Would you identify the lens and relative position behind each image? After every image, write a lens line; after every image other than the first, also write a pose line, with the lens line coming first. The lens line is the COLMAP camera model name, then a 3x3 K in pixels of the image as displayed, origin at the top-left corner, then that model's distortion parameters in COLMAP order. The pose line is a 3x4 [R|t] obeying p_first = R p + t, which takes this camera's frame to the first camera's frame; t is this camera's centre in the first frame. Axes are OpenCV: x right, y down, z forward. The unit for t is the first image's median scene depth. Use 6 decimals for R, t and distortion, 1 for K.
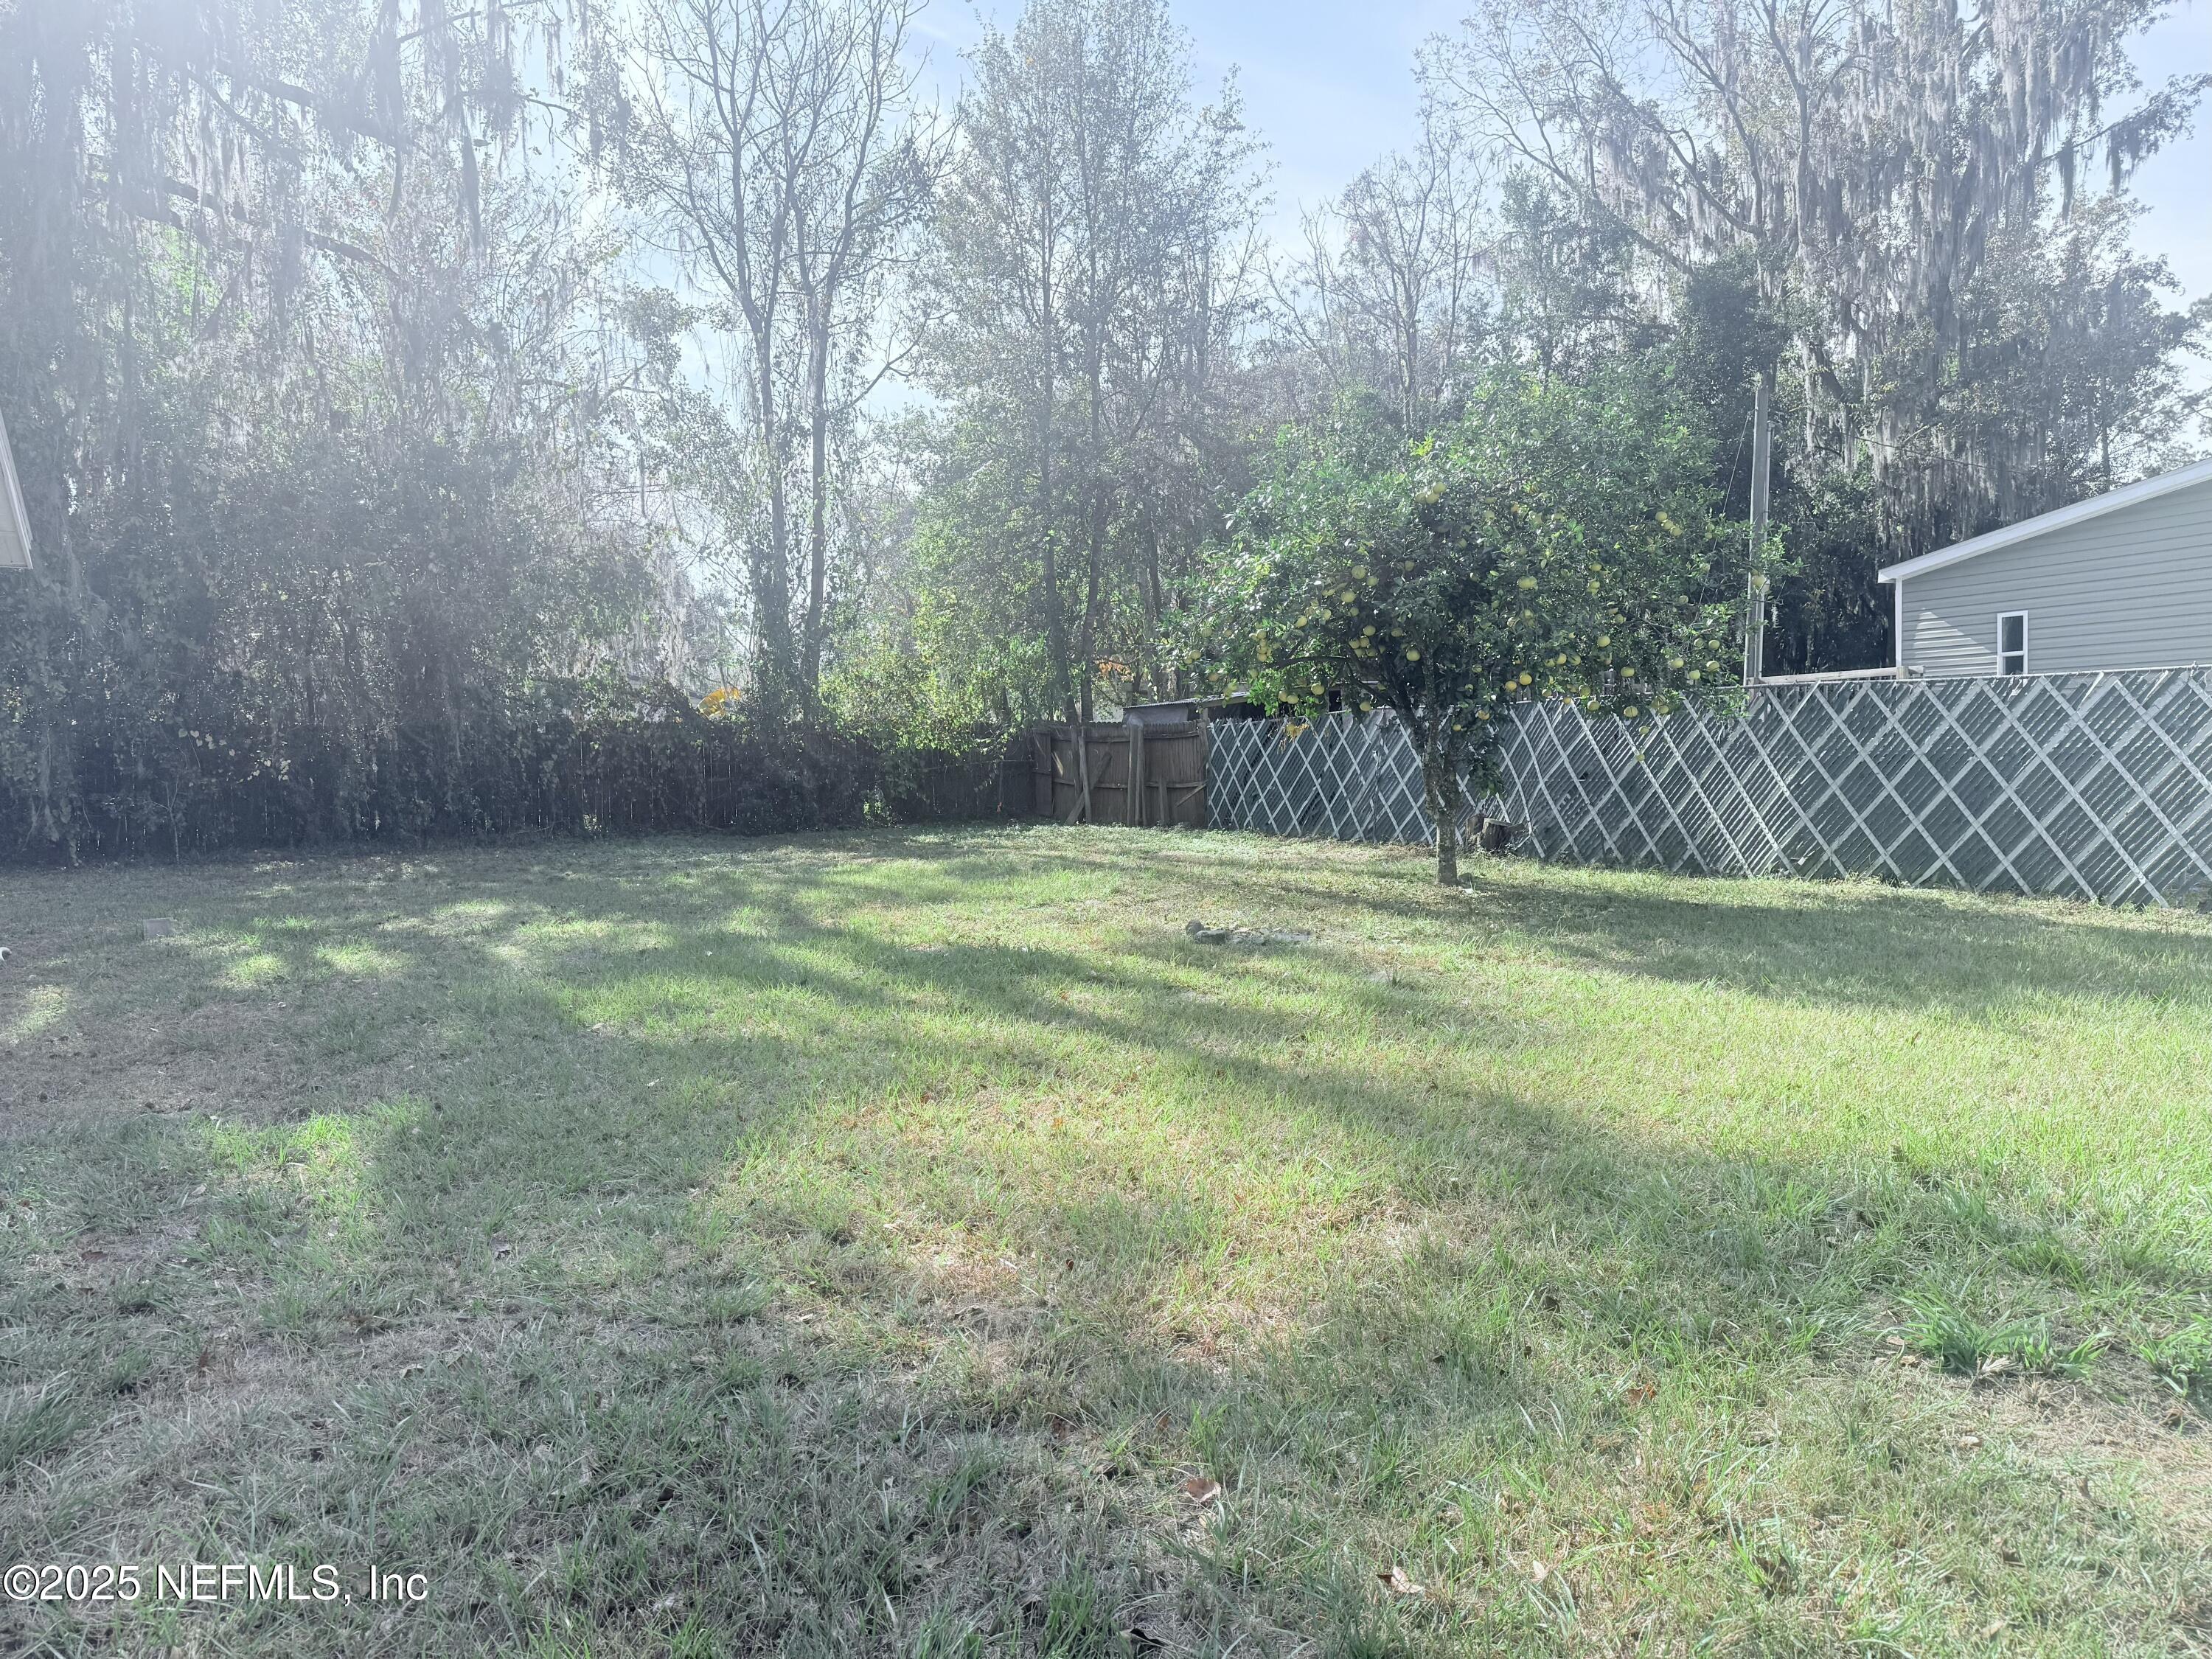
lens RADIAL K [[1578.8, 0, 1098.8], [0, 1578.8, 830.4], [0, 0, 1]] dist [0.044606, -0.033730]
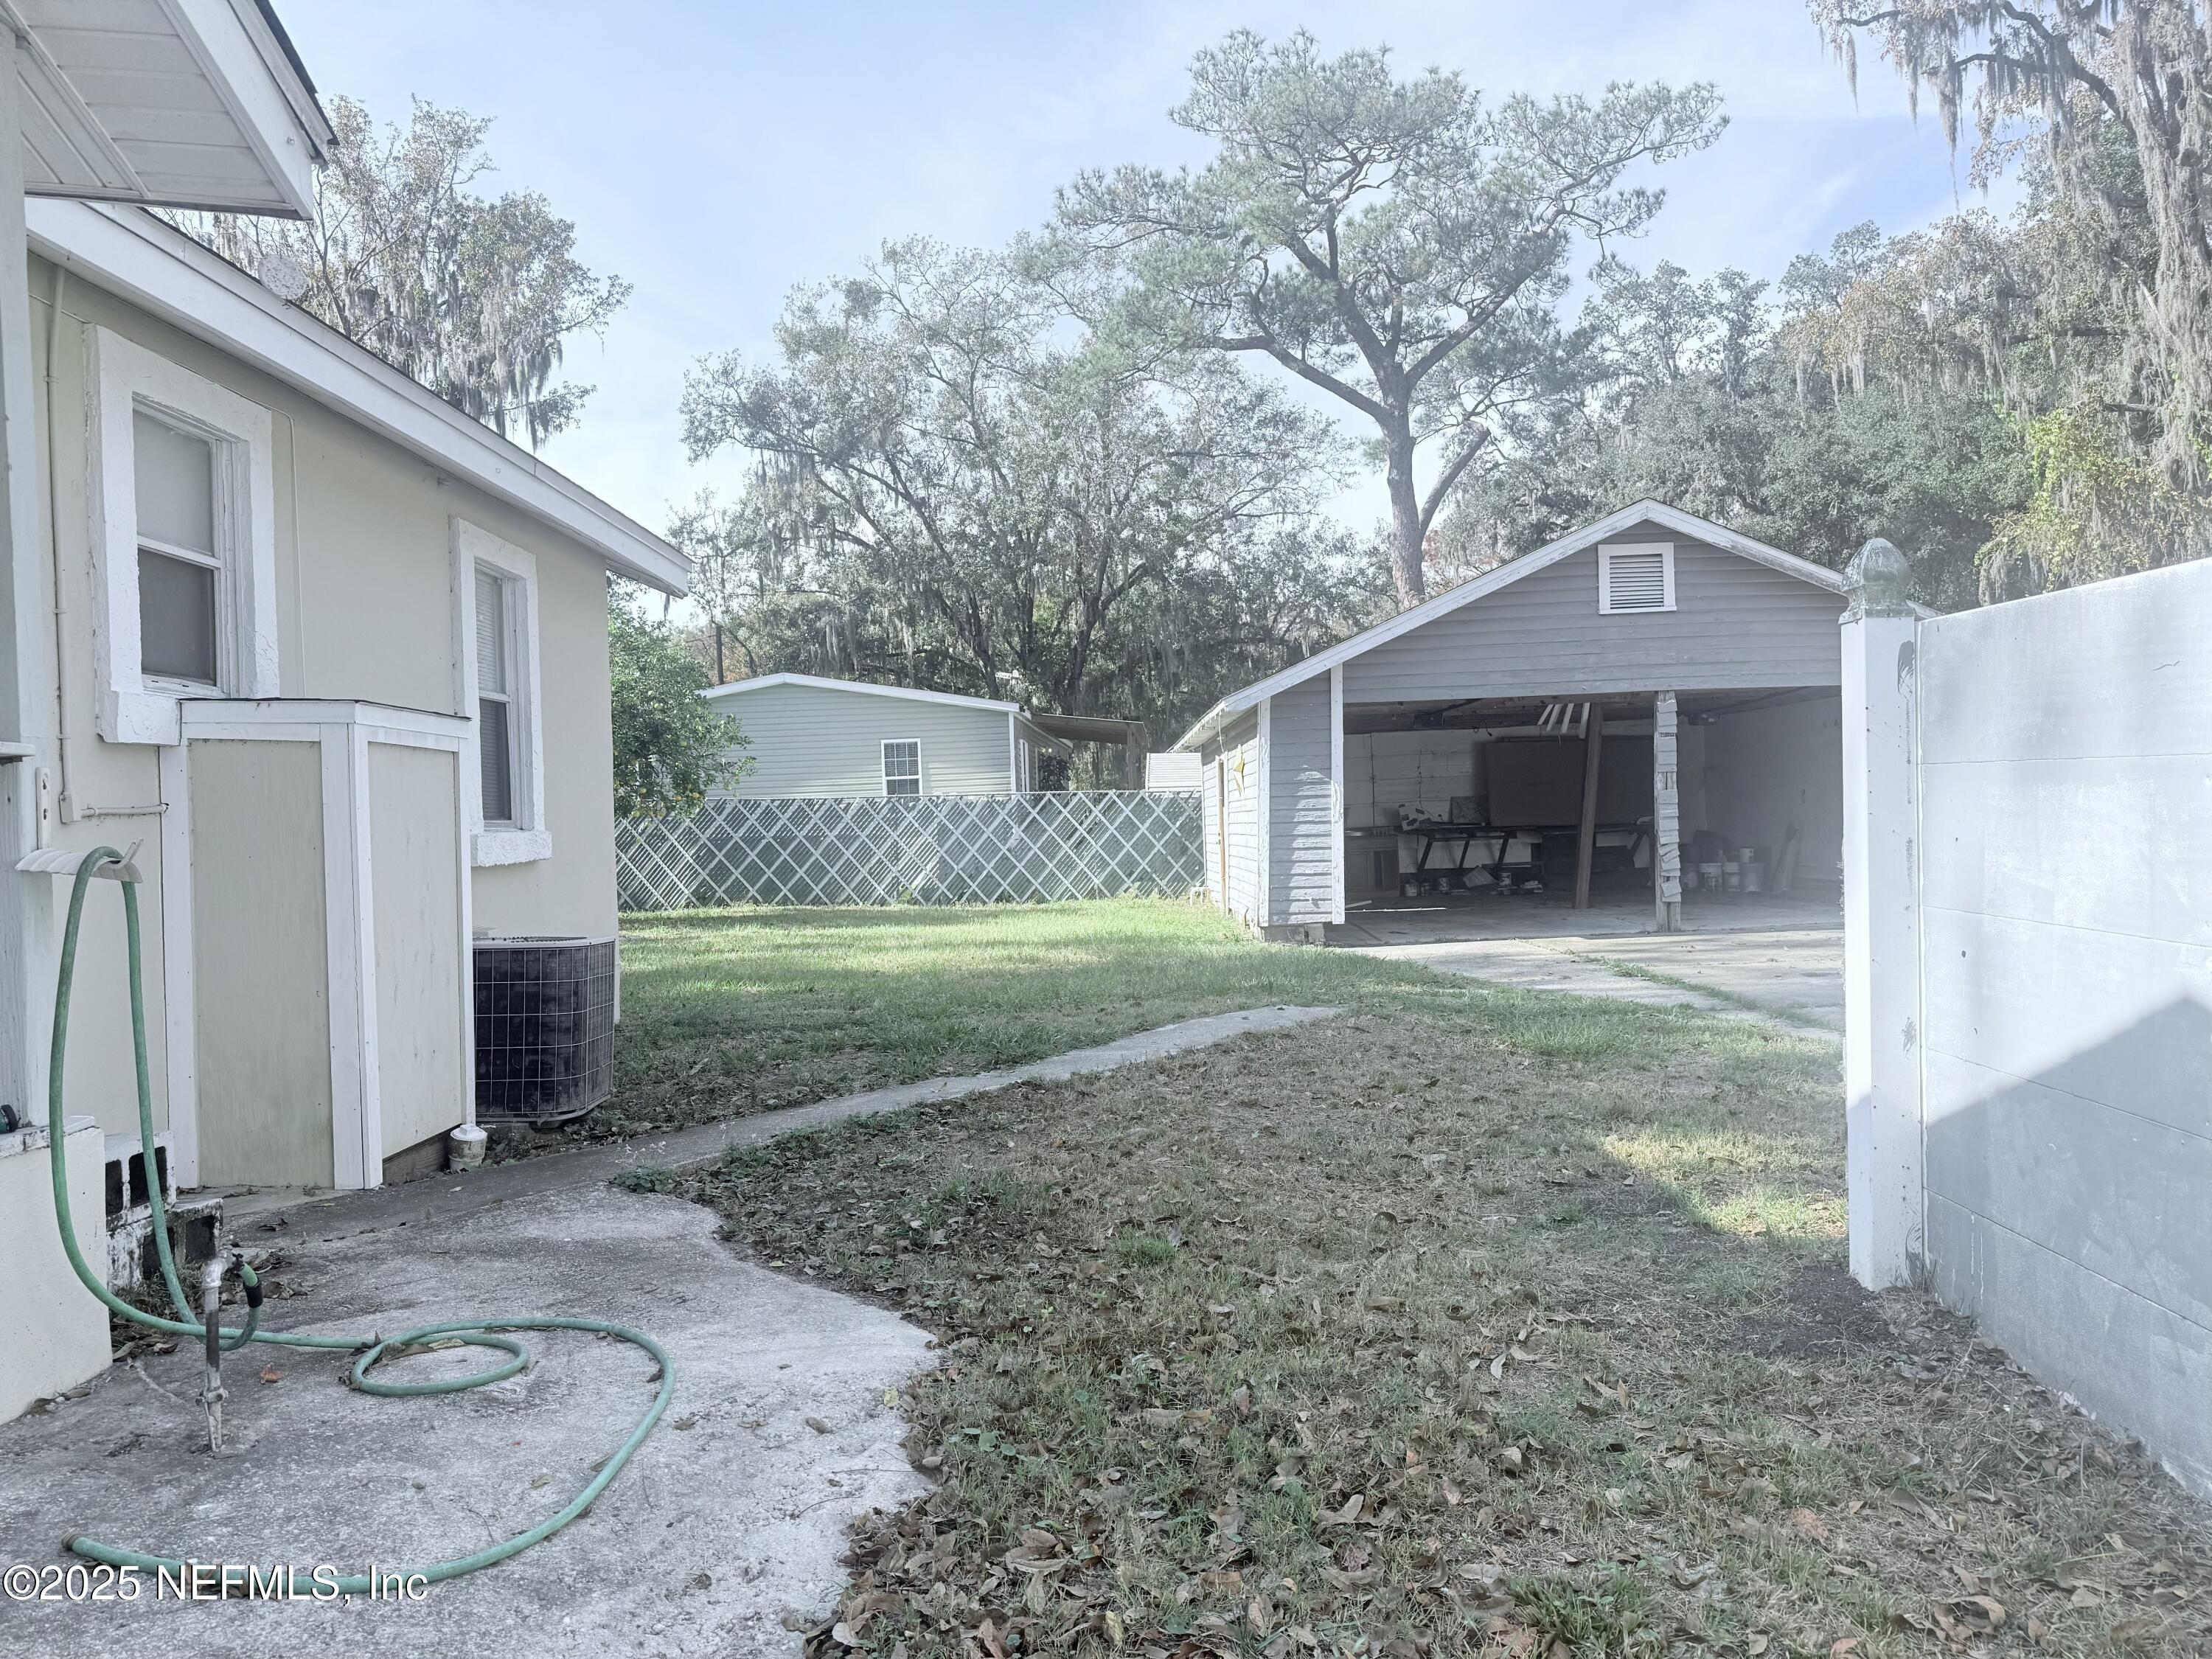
lens RADIAL K [[1578.8, 0, 1109.9], [0, 1578.8, 818.1], [0, 0, 1]] dist [0.044606, -0.033730]
pose [[0.491183, 0.007422, 0.871025, -0.626273], [0.059043, 0.997380, -0.041794, 0.022052], [-0.869053, 0.071956, 0.489457, -0.190441]]
